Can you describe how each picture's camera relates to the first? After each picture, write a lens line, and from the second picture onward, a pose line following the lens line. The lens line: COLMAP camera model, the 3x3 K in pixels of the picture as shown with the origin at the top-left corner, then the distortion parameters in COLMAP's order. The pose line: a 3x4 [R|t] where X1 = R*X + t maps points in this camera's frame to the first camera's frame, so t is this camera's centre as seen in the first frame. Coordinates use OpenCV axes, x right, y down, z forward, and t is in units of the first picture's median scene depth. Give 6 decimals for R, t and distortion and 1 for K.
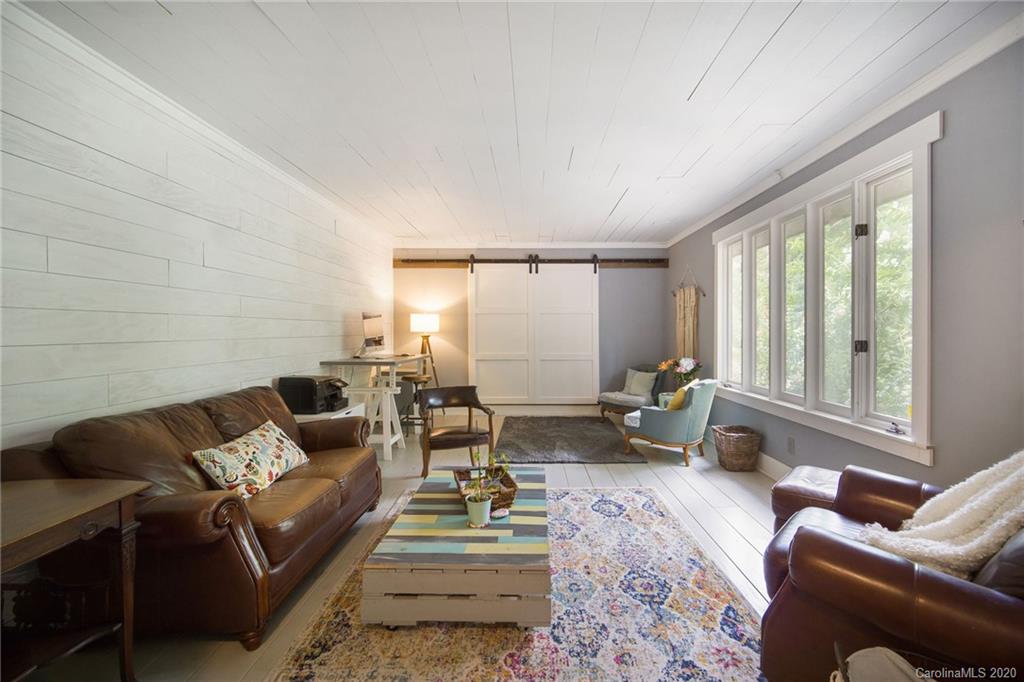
lens RADIAL K [[433.8, 0, 506.8], [0, 433.8, 332.0], [0, 0, 1]] dist [-0.000438, -0.000058]
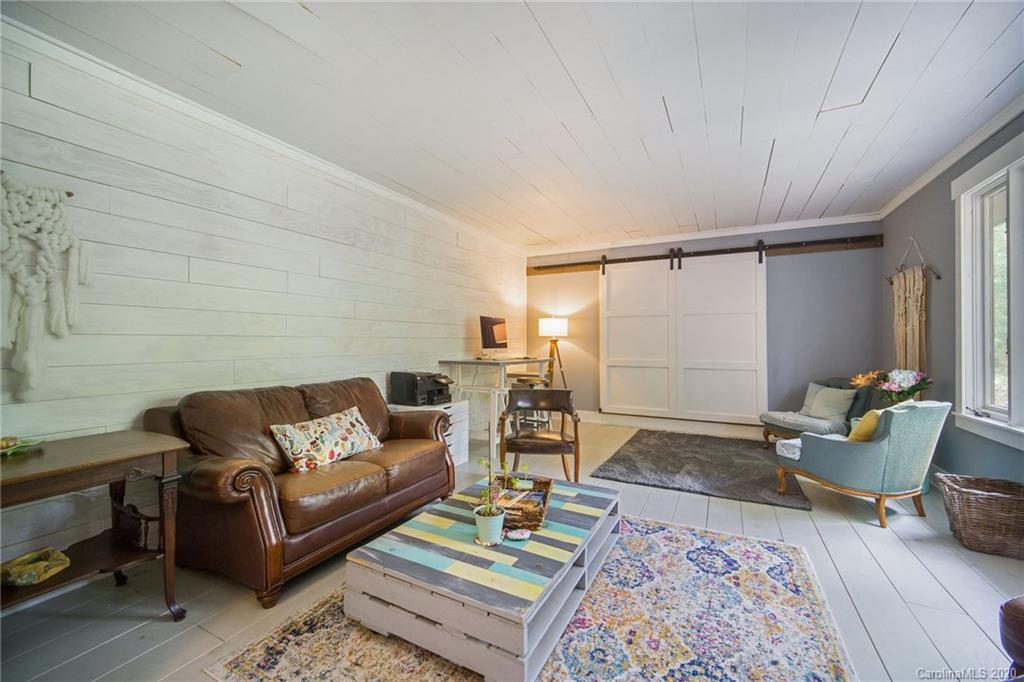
lens RADIAL K [[404.6, 0, 479.4], [0, 404.6, 337.5], [0, 0, 1]] dist [-0.000887, -0.000118]
pose [[0.880471, -0.004448, -0.474079, 0.217034], [-0.002049, 0.999911, -0.013187, 0.031514], [0.474095, 0.012582, 0.880384, 0.192841]]
